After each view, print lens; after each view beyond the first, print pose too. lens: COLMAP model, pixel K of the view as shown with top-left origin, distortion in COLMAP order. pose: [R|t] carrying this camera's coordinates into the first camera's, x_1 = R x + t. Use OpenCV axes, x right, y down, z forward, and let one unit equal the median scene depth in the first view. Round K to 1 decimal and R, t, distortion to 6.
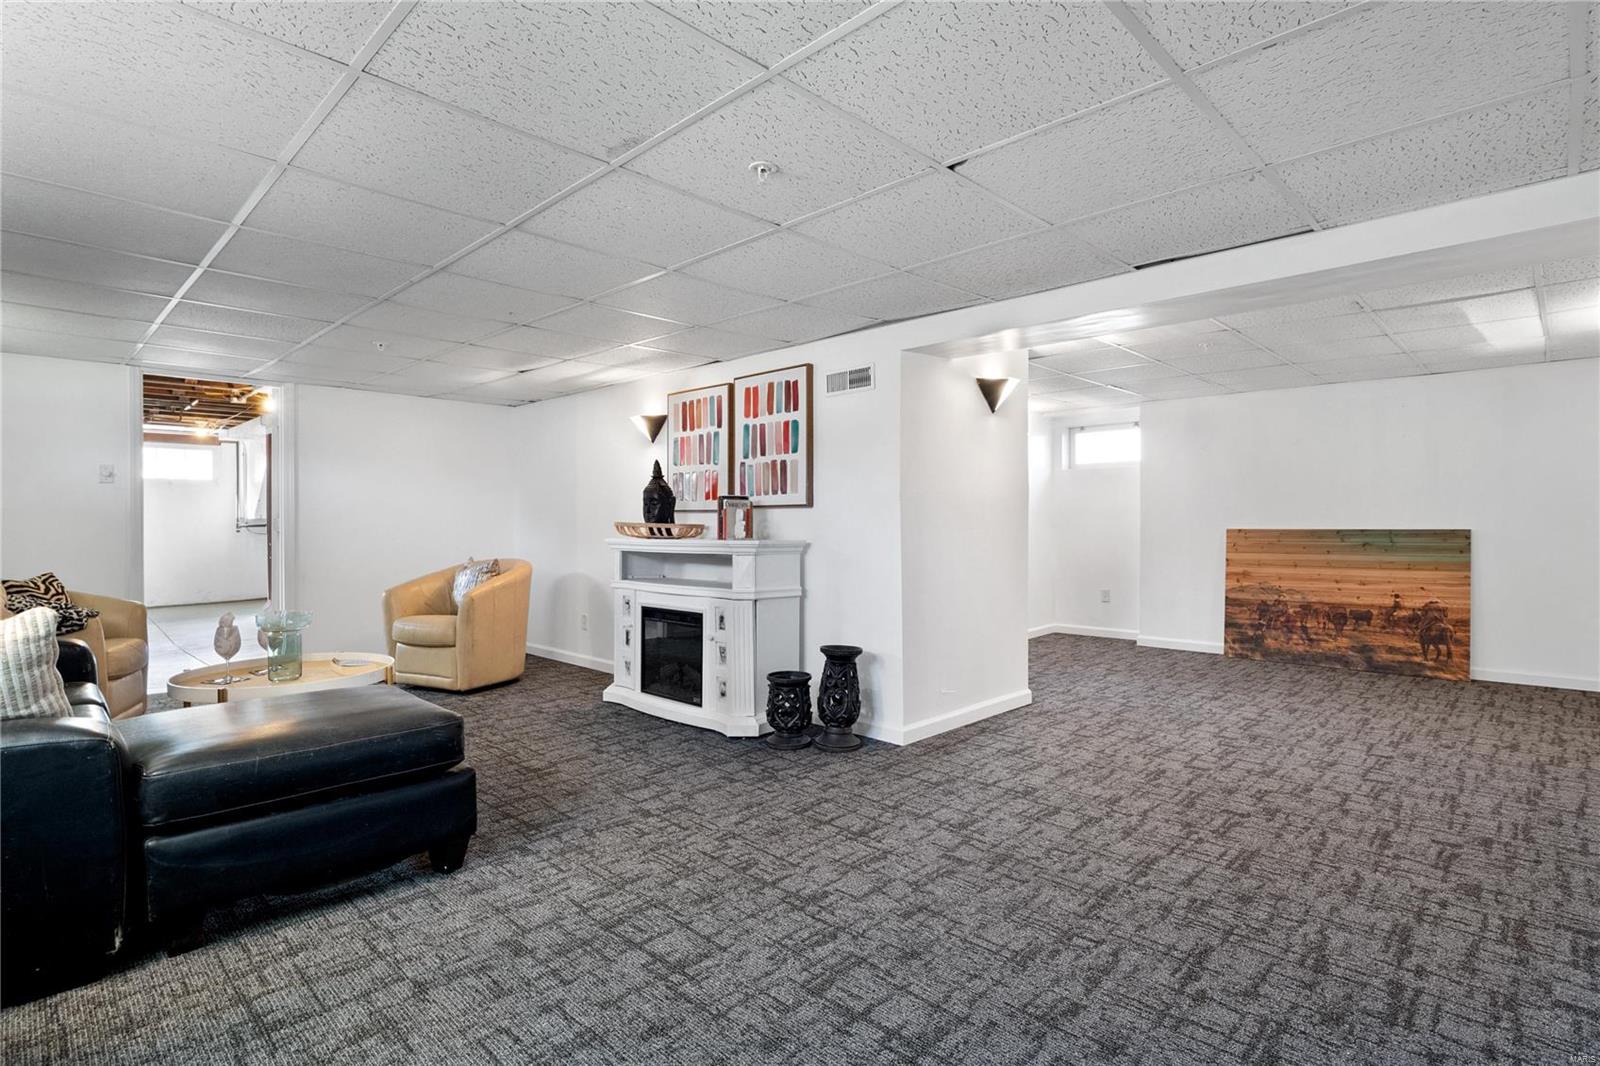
lens RADIAL K [[808.4, 0, 807.1], [0, 808.4, 522.6], [0, 0, 1]] dist [0.003313, -0.000220]
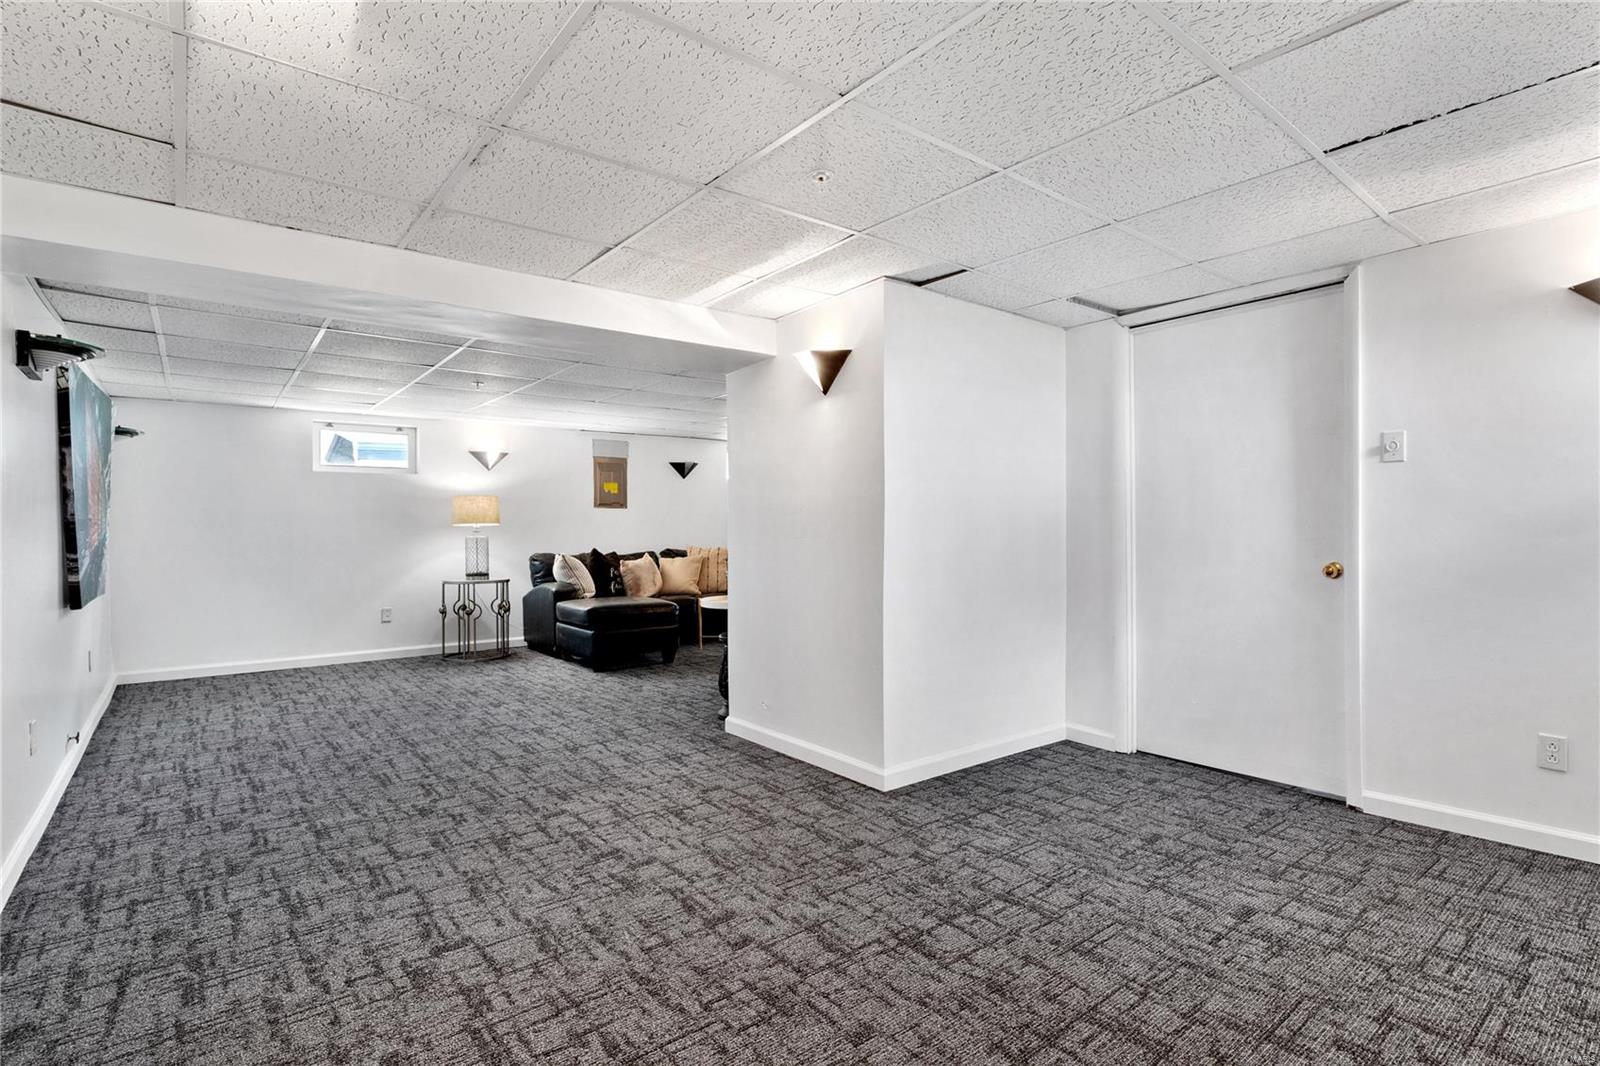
lens RADIAL K [[808.4, 0, 807.1], [0, 808.4, 522.6], [0, 0, 1]] dist [0.003313, -0.000220]
pose [[-0.164442, -0.001813, -0.986385, 1.569978], [0.008703, 0.999957, -0.003289, -0.001182], [0.986348, -0.009125, -0.164419, 1.720708]]
